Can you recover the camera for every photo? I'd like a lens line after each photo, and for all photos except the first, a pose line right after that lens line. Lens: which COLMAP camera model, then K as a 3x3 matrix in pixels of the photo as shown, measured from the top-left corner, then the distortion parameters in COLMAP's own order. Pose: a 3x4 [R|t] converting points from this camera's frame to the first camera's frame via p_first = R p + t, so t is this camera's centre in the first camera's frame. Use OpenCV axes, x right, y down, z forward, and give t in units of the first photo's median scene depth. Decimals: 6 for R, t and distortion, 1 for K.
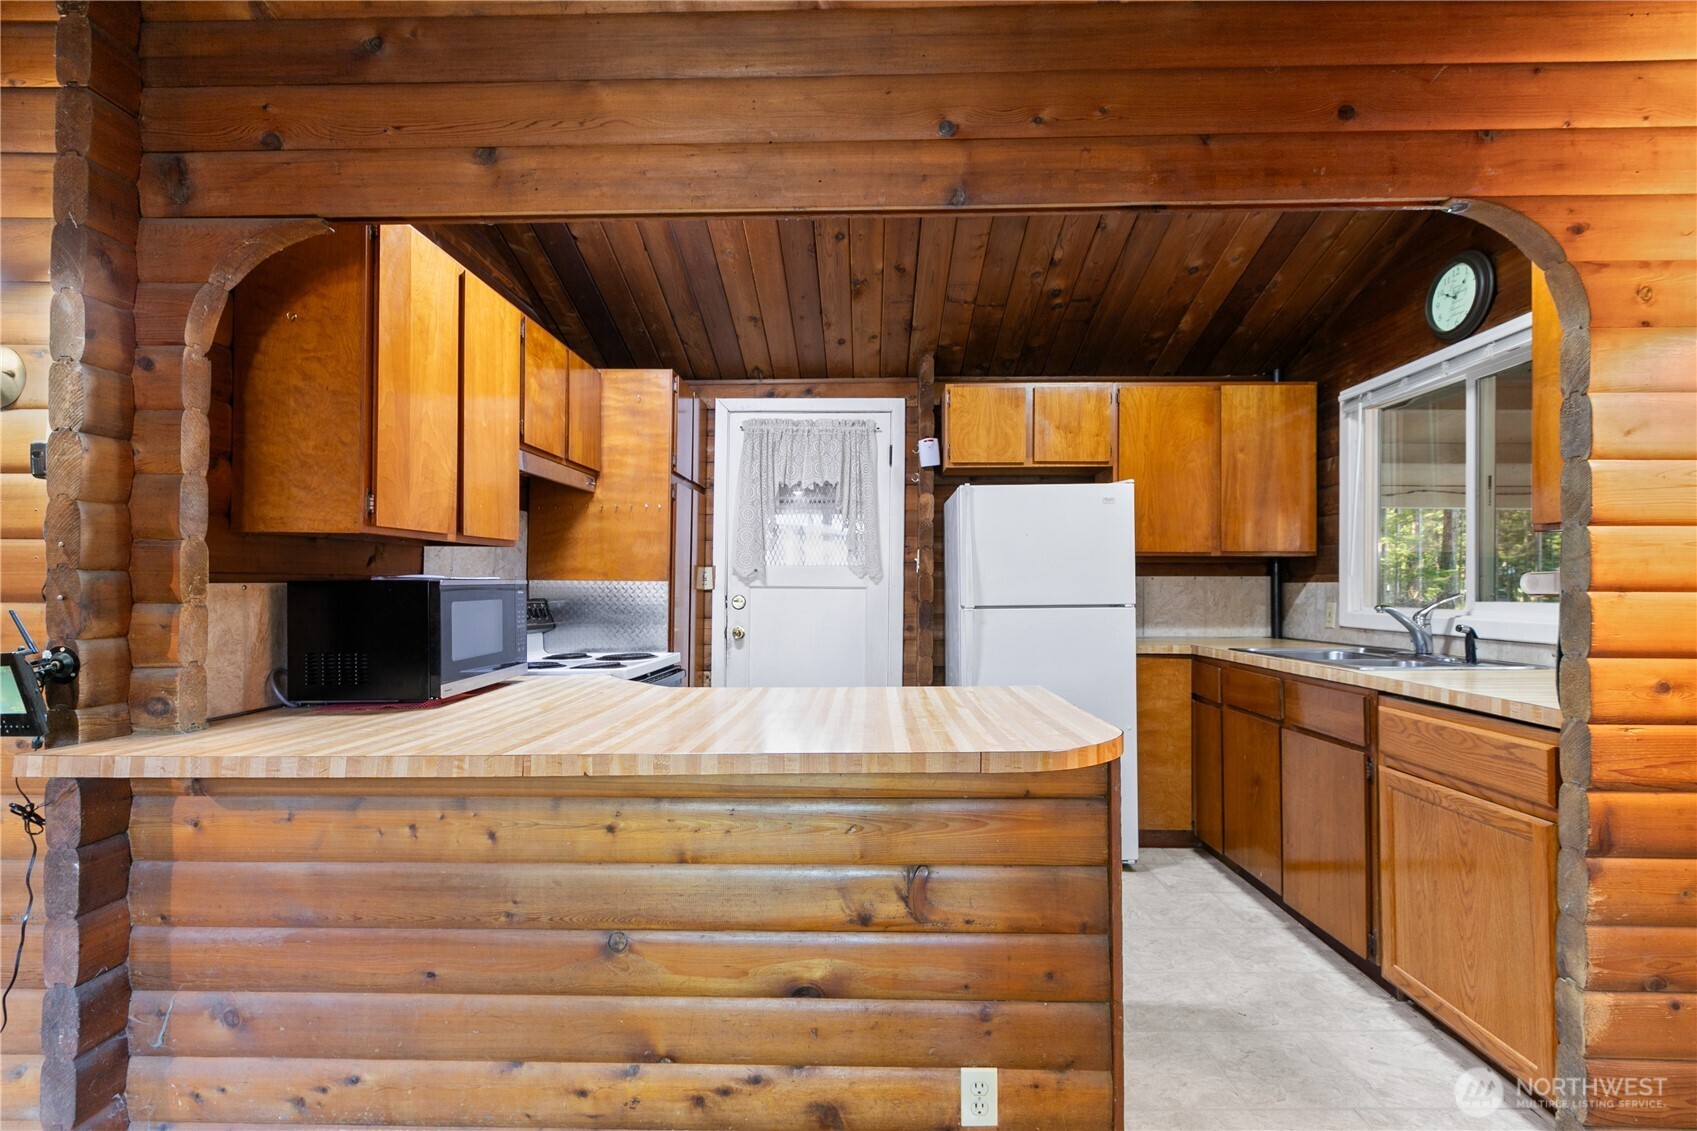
lens RADIAL K [[770.3, 0, 856.5], [0, 770.3, 578.0], [0, 0, 1]] dist [-0.001436, -0.000006]
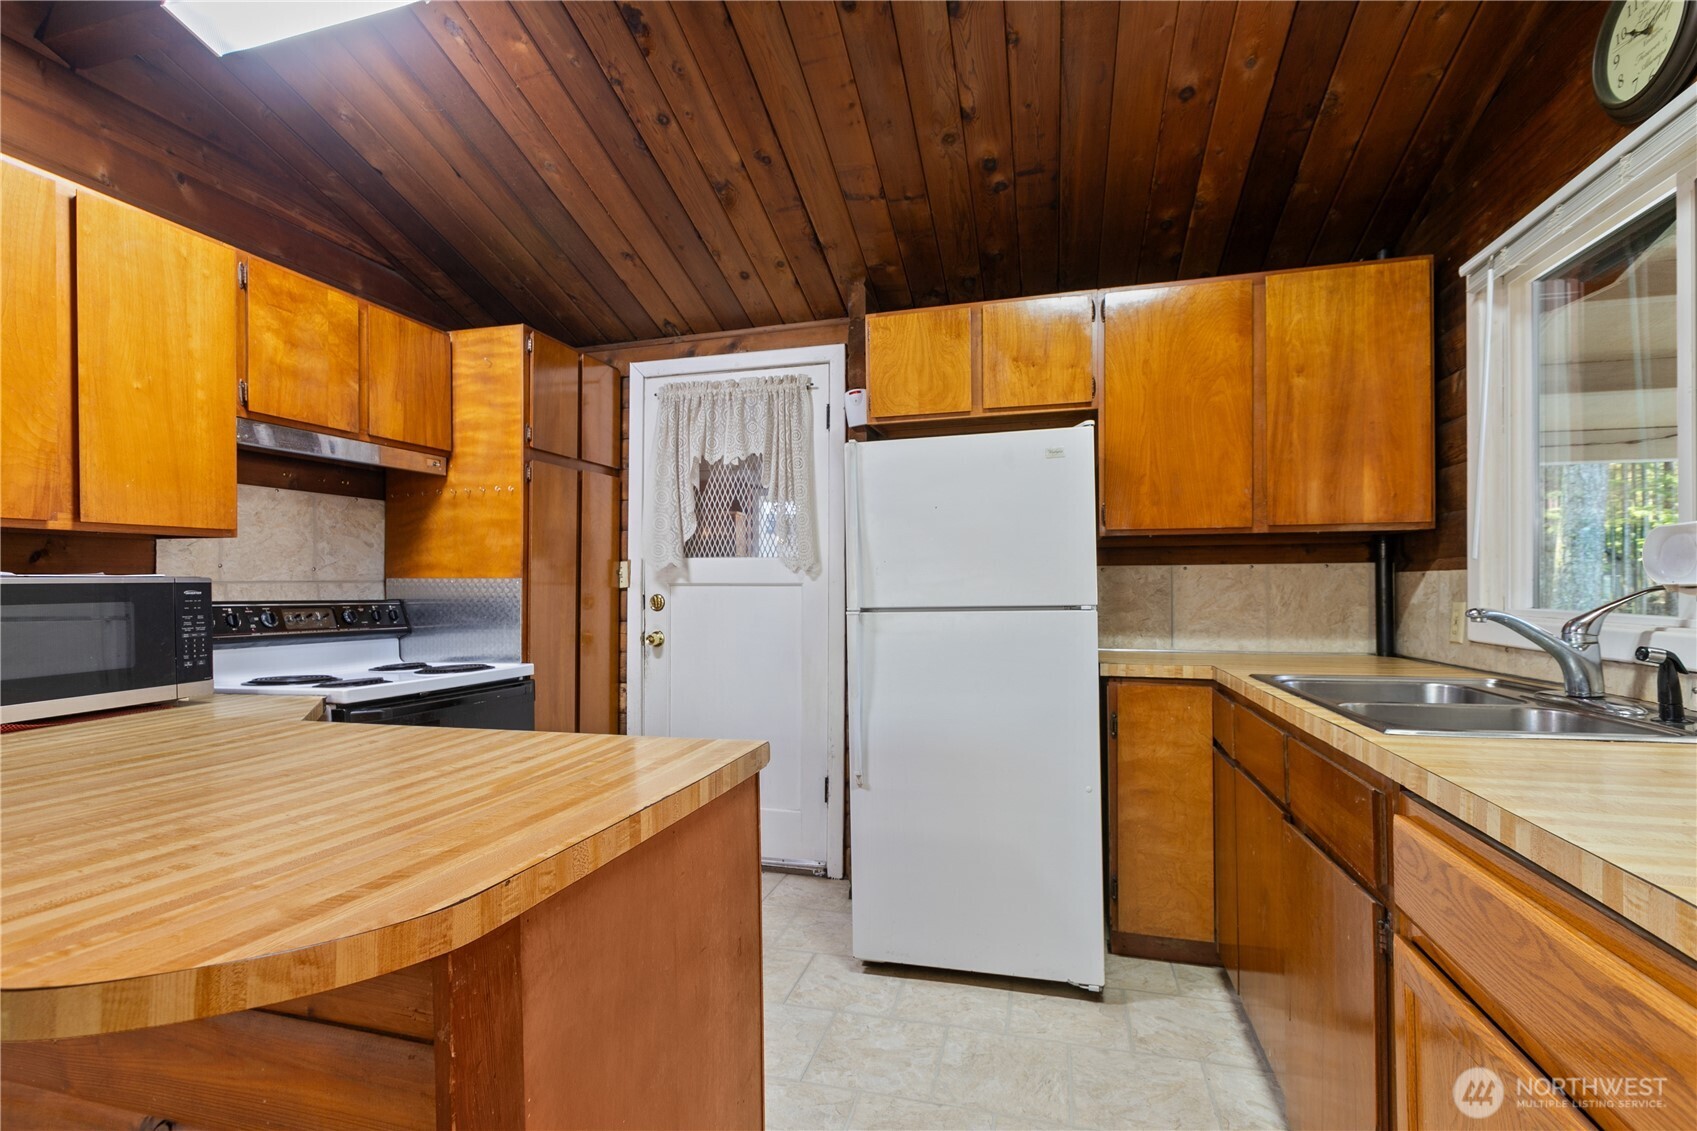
lens RADIAL K [[760.9, 0, 848.7], [0, 760.9, 578.6], [0, 0, 1]] dist [-0.000183, 0.000282]
pose [[0.968587, -0.009700, -0.248487, 0.294994], [0.010353, 0.999946, 0.001320, 0.006992], [0.248461, -0.003851, 0.968634, 0.281172]]
